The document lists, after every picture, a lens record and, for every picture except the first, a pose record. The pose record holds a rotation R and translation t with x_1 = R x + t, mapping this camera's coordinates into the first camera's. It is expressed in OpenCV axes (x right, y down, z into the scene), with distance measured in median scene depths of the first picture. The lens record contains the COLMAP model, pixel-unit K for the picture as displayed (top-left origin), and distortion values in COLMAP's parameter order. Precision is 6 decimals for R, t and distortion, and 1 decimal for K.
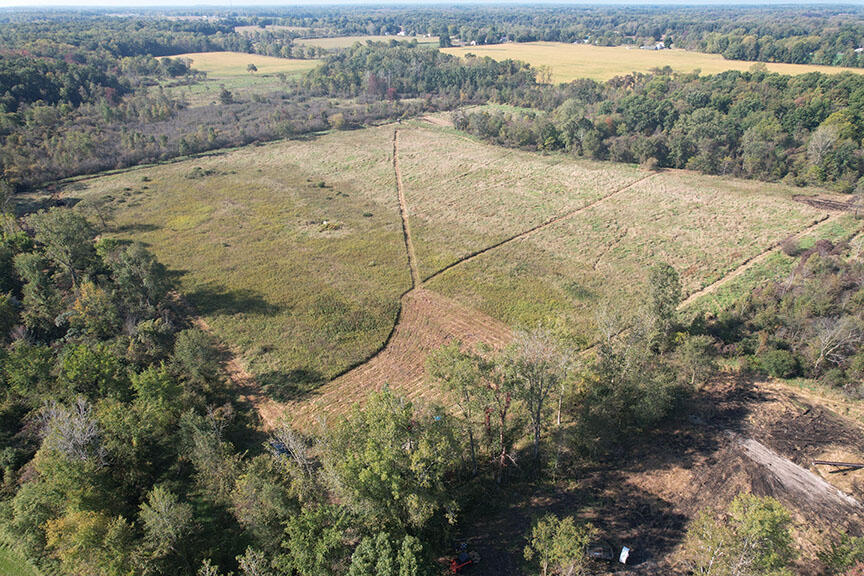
lens RADIAL K [[543.8, 0, 432.0], [0, 543.8, 288.0], [0, 0, 1]] dist [-0.071207, 0.065389]
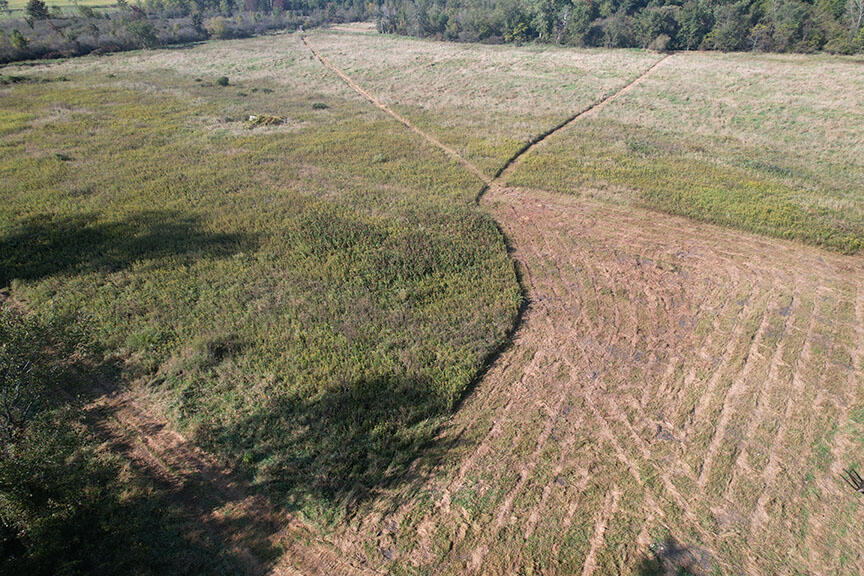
lens RADIAL K [[543.8, 0, 432.0], [0, 543.8, 288.0], [0, 0, 1]] dist [-0.071207, 0.065389]
pose [[0.970482, -0.124700, 0.206432, -0.165086], [0.114006, 0.991483, 0.062963, 0.045763], [-0.212525, -0.037570, 0.976433, 0.430820]]
